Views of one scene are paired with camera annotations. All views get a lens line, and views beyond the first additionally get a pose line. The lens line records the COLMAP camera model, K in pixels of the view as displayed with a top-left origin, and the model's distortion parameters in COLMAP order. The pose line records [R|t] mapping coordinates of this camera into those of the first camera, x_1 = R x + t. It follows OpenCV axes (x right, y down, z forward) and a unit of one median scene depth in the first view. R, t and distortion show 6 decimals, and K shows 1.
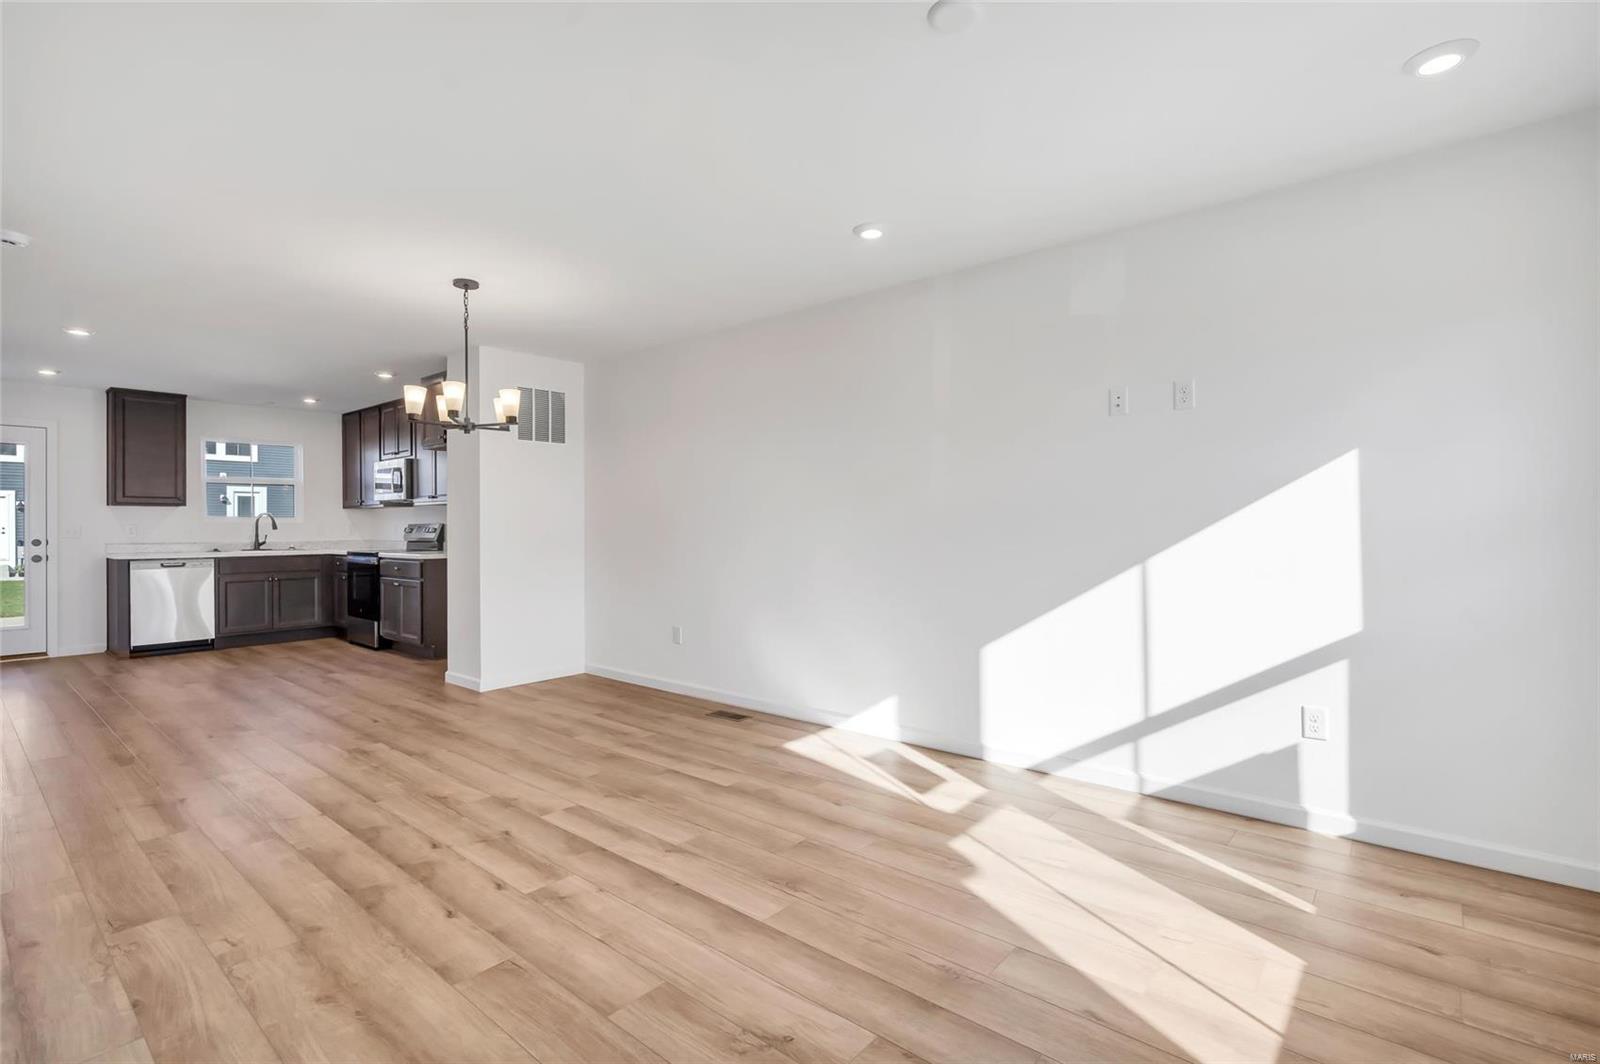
lens RADIAL K [[734.6, 0, 798.0], [0, 734.6, 527.1], [0, 0, 1]] dist [-0.006407, 0.002490]
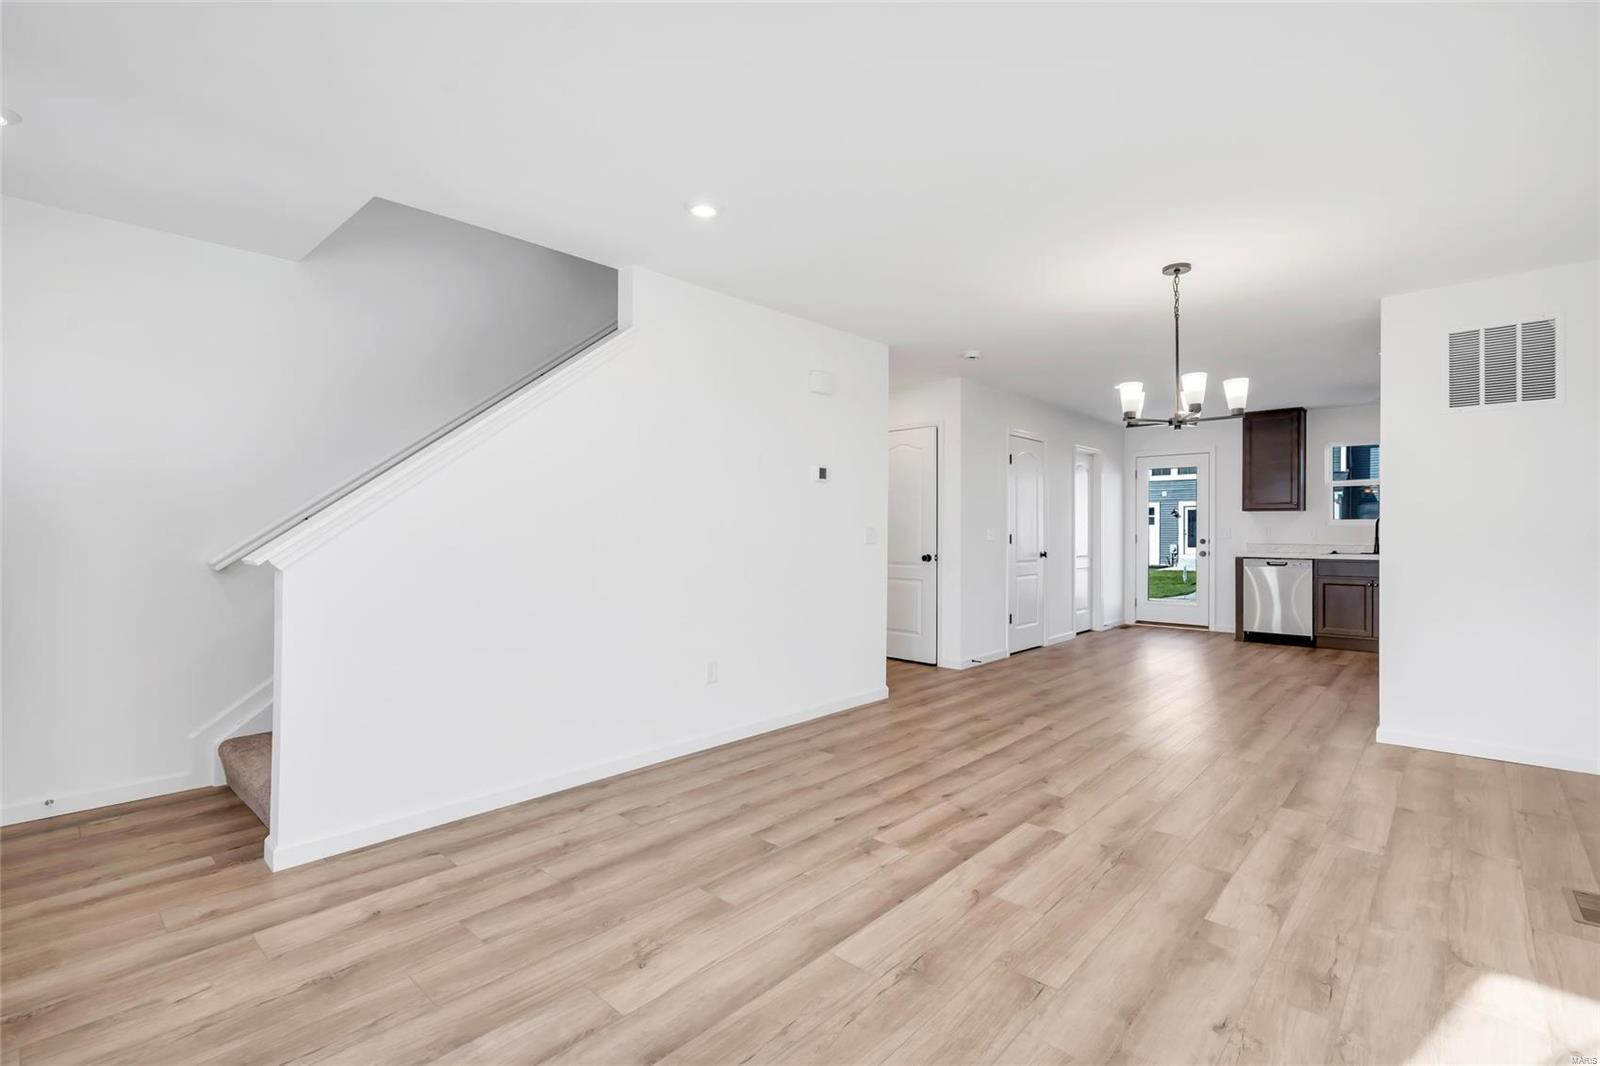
lens RADIAL K [[734.6, 0, 800.0], [0, 734.6, 532.2], [0, 0, 1]] dist [-0.006407, 0.002490]
pose [[-0.035120, 0.006092, -0.999365, 0.570475], [-0.003163, 0.999976, 0.006207, -0.002015], [0.999378, 0.003379, -0.035100, 0.642476]]
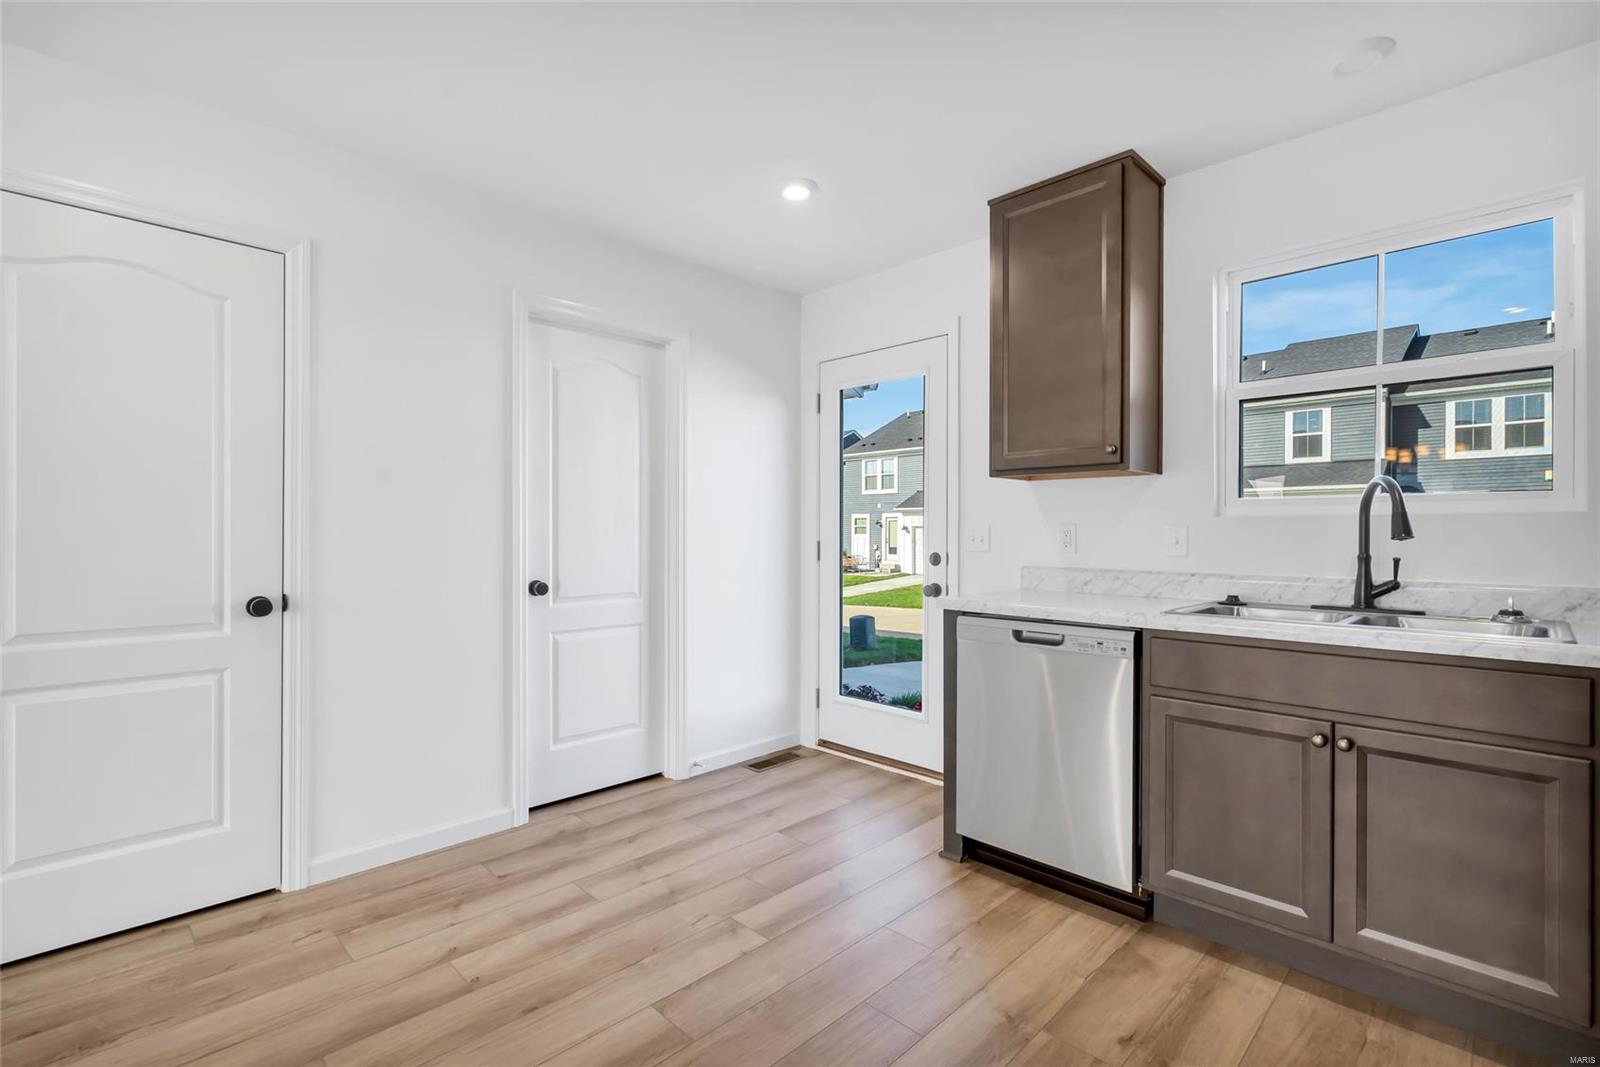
lens RADIAL K [[734.6, 0, 801.4], [0, 734.6, 533.2], [0, 0, 1]] dist [-0.006407, 0.002490]
pose [[-0.082068, 0.002582, -0.996623, -1.009449], [-0.006023, 0.999977, 0.003087, 0.003490], [0.996608, 0.006256, -0.082051, 1.859042]]
